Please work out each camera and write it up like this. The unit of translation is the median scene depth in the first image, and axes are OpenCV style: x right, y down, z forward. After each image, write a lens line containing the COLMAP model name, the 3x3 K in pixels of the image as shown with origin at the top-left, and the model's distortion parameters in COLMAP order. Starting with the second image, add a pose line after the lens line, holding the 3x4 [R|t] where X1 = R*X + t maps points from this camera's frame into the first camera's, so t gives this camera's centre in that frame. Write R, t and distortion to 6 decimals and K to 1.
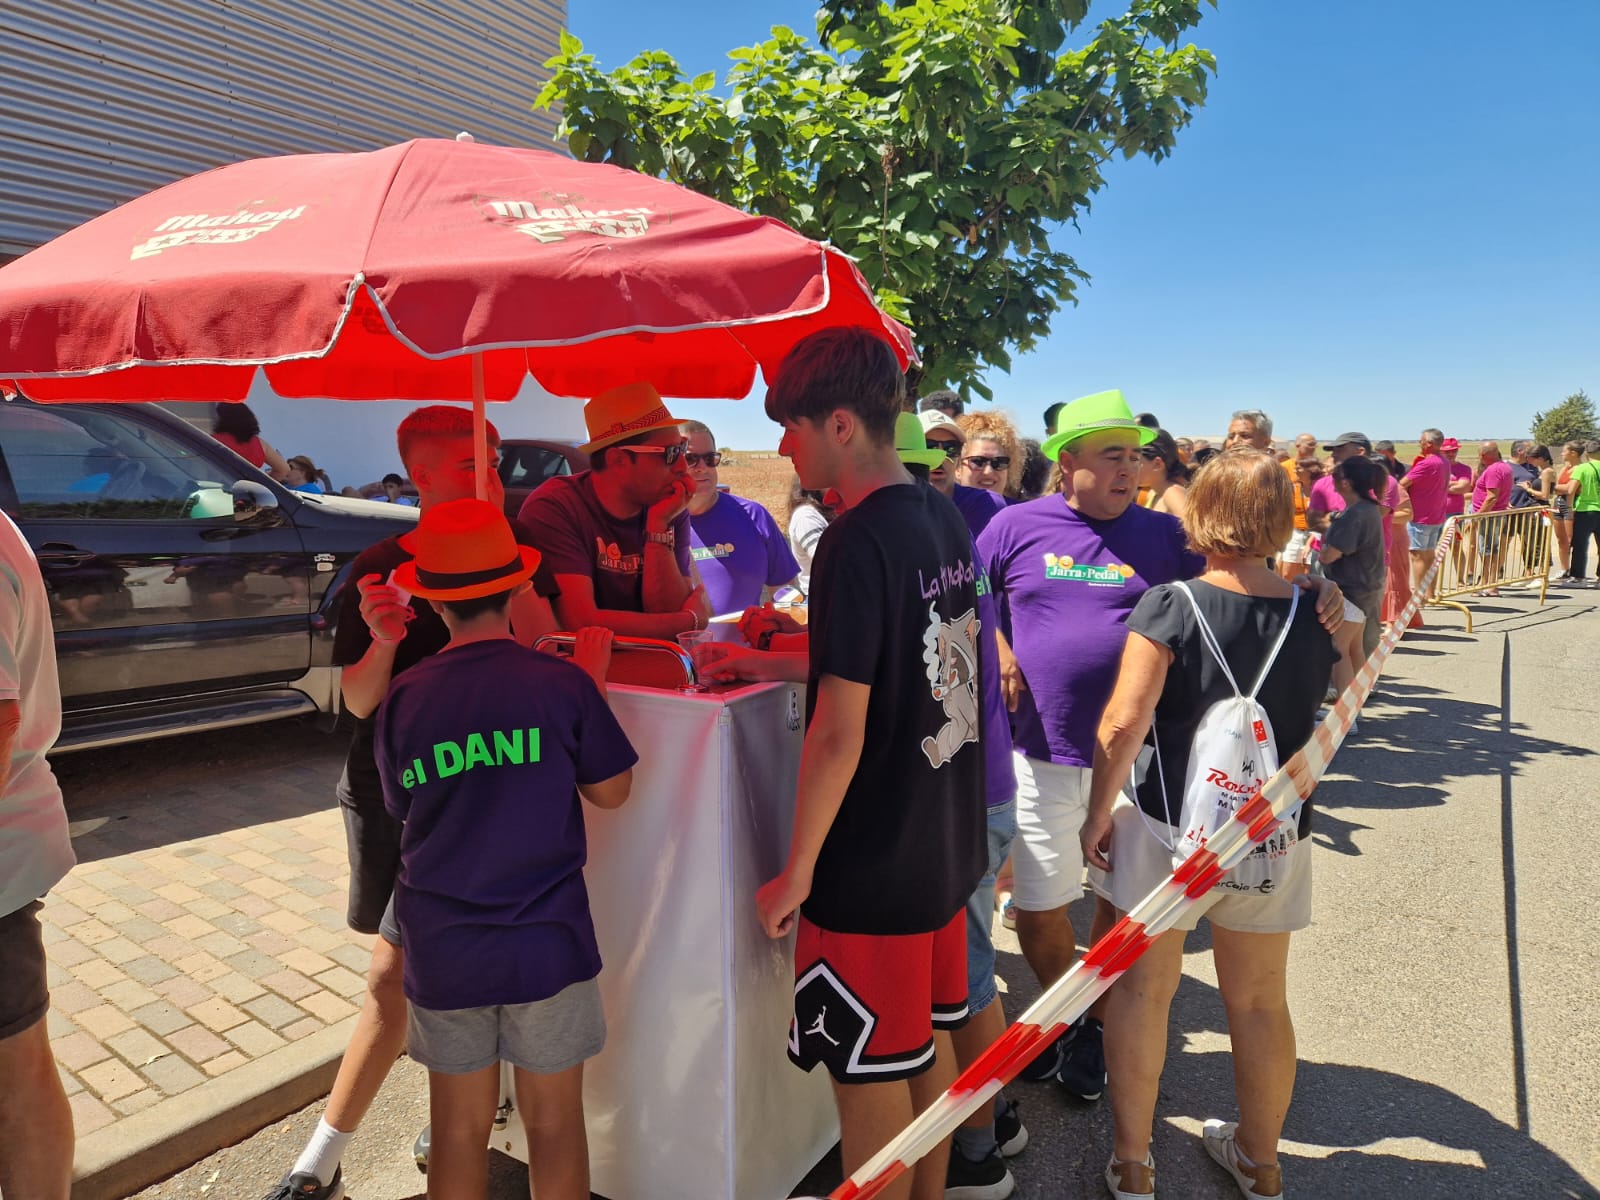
lens RADIAL K [[1068.9, 0, 800.0], [0, 1068.9, 600.0], [0, 0, 1]] dist [0.070314, -0.049645]
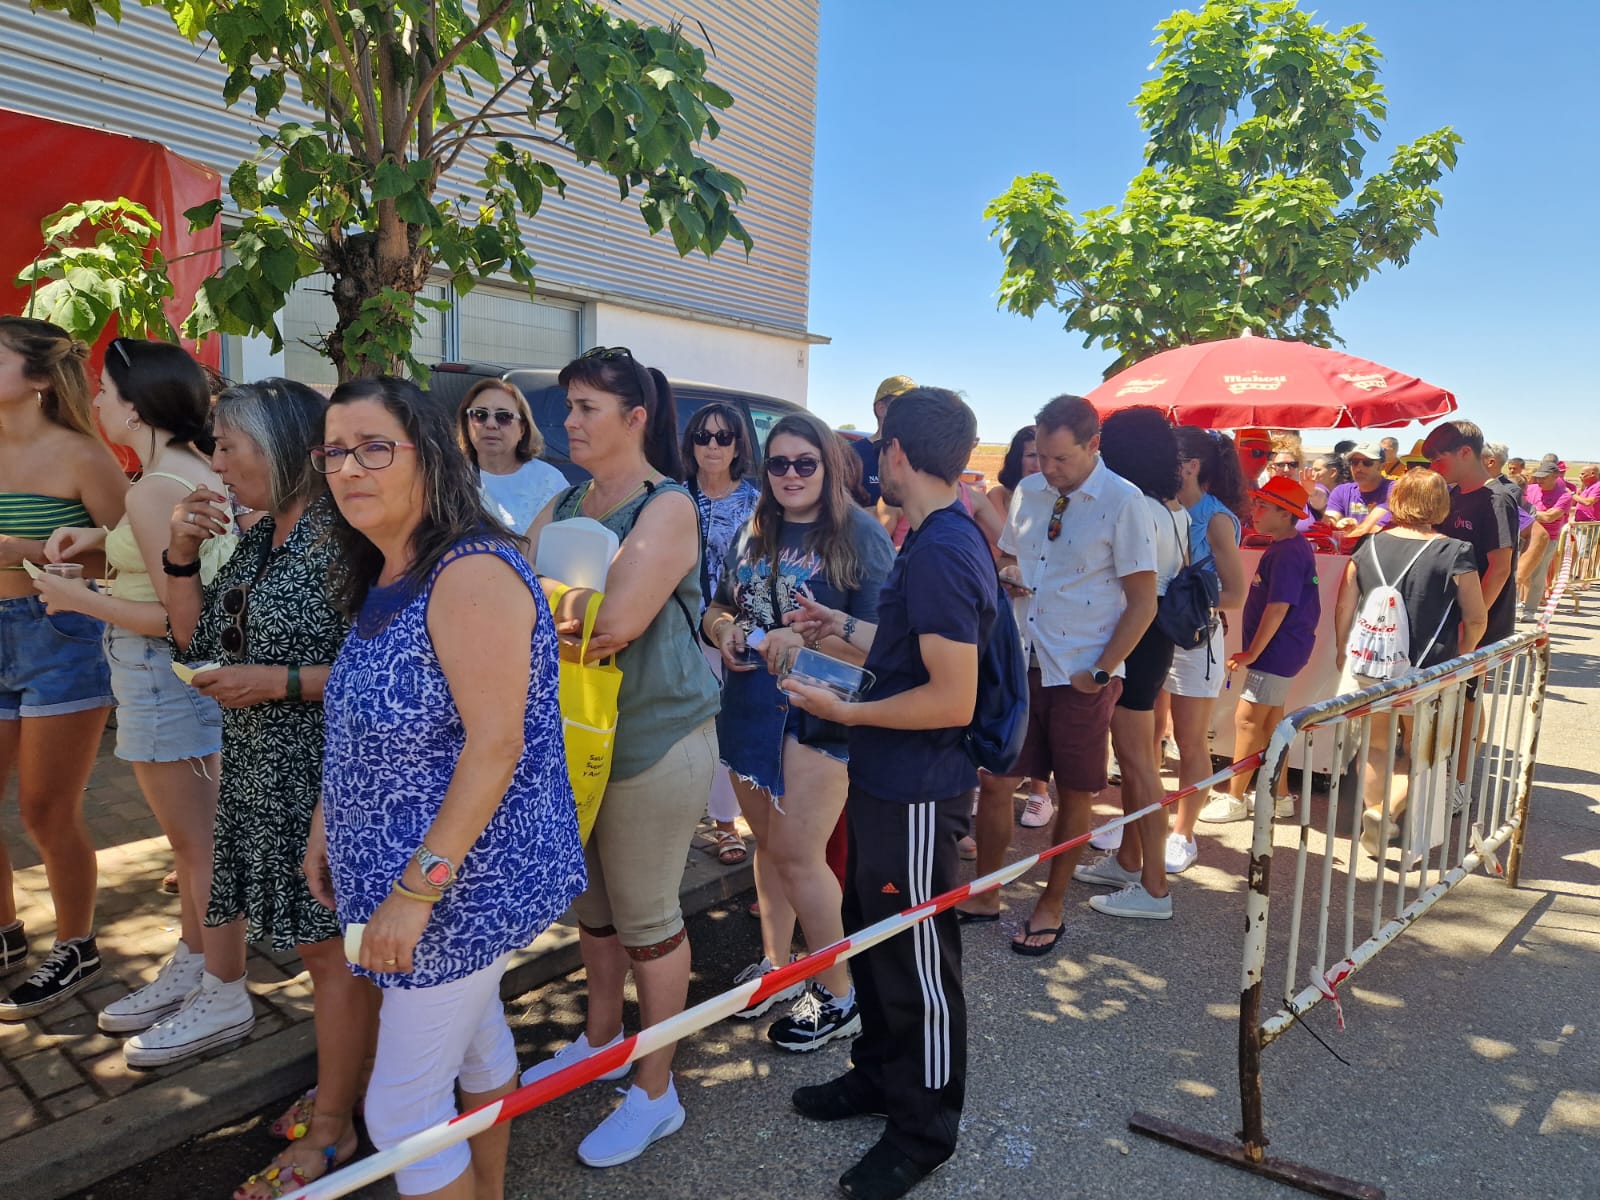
lens RADIAL K [[1068.9, 0, 800.0], [0, 1068.9, 600.0], [0, 0, 1]] dist [0.070314, -0.049645]
pose [[0.997534, 0.056051, -0.042232, -0.398629], [-0.055604, 0.998385, 0.011674, 0.076911], [0.042818, -0.009297, 0.999040, -0.523175]]
